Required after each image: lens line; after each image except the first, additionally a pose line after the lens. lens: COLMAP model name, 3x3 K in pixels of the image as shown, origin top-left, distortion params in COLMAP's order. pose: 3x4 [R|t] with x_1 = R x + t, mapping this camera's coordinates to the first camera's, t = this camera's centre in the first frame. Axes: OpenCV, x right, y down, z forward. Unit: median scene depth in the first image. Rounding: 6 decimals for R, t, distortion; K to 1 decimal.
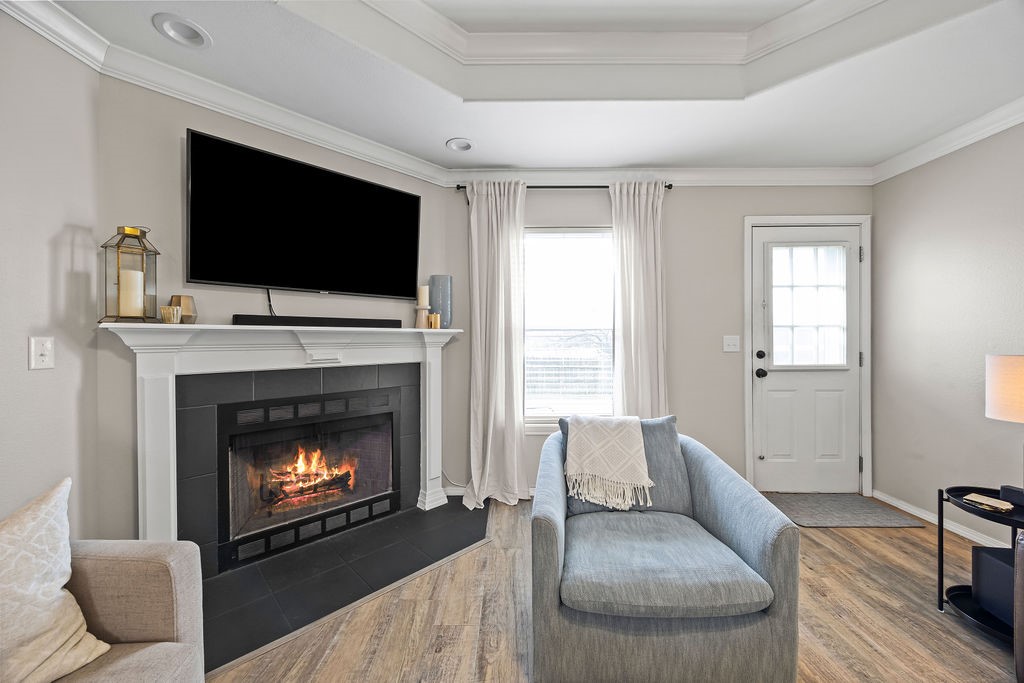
lens RADIAL K [[386.0, 0, 507.3], [0, 386.0, 340.7], [0, 0, 1]] dist [-0.003462, 0.000073]
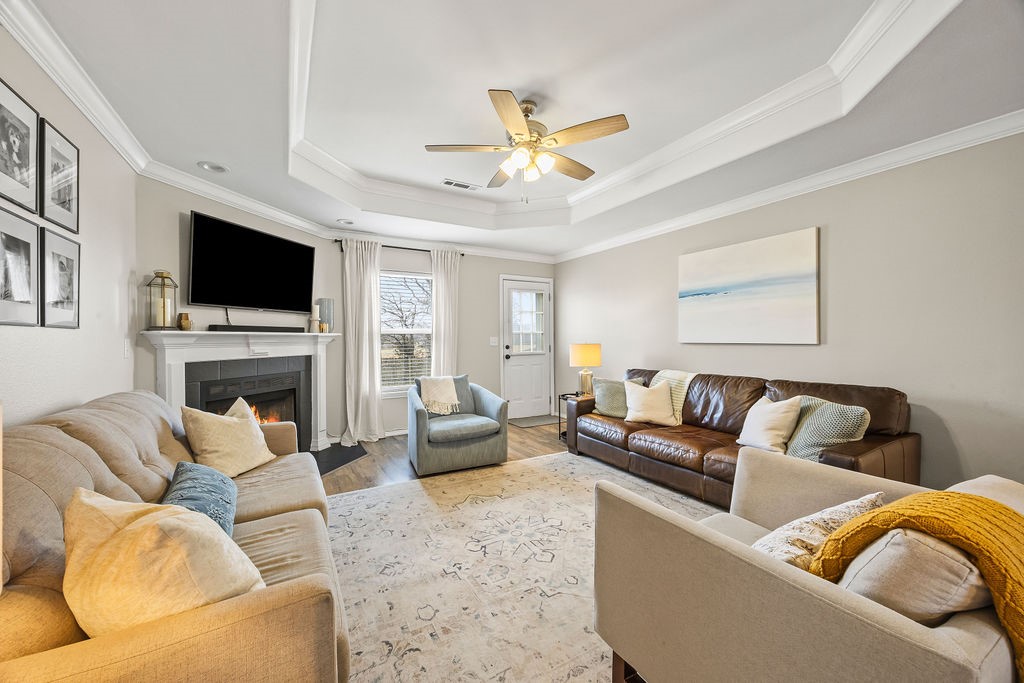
lens RADIAL K [[386.0, 0, 508.3], [0, 386.0, 340.5], [0, 0, 1]] dist [-0.003462, 0.000073]
pose [[0.861313, -0.005634, 0.508044, -0.429773], [0.005873, 0.999982, 0.001133, 0.002327], [-0.508041, 0.002008, 0.861330, -0.903284]]
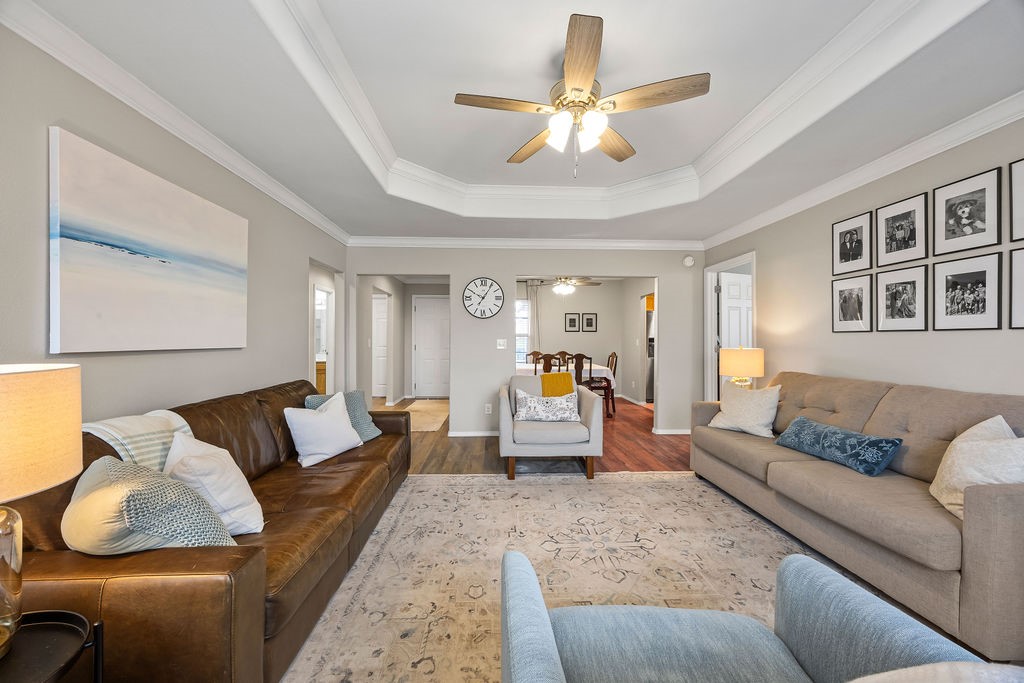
lens RADIAL K [[386.0, 0, 508.1], [0, 386.0, 342.4], [0, 0, 1]] dist [-0.003462, 0.000073]
pose [[-0.998733, 0.001673, -0.050287, 0.458316], [0.001165, 0.999948, 0.010127, -0.007115], [0.050301, 0.010055, -0.998683, 1.095101]]
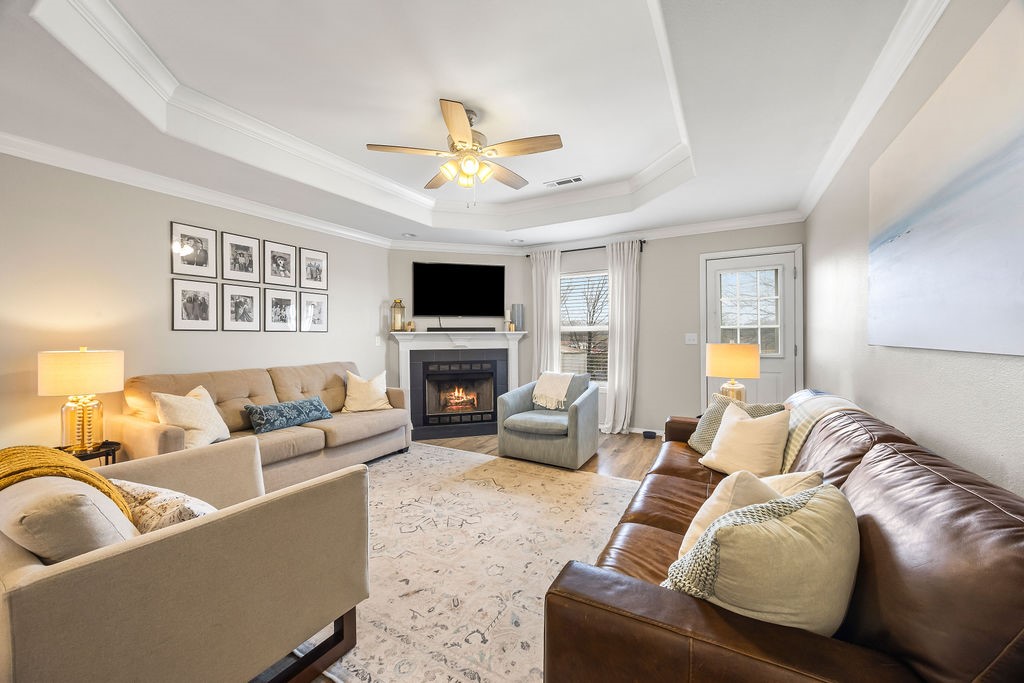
lens RADIAL K [[386.0, 0, 509.4], [0, 386.0, 339.3], [0, 0, 1]] dist [-0.003462, 0.000073]
pose [[0.873298, -0.000376, -0.487187, 0.968000], [0.002514, 0.999990, 0.003734, 0.002492], [0.487180, -0.004486, 0.873290, -0.934025]]
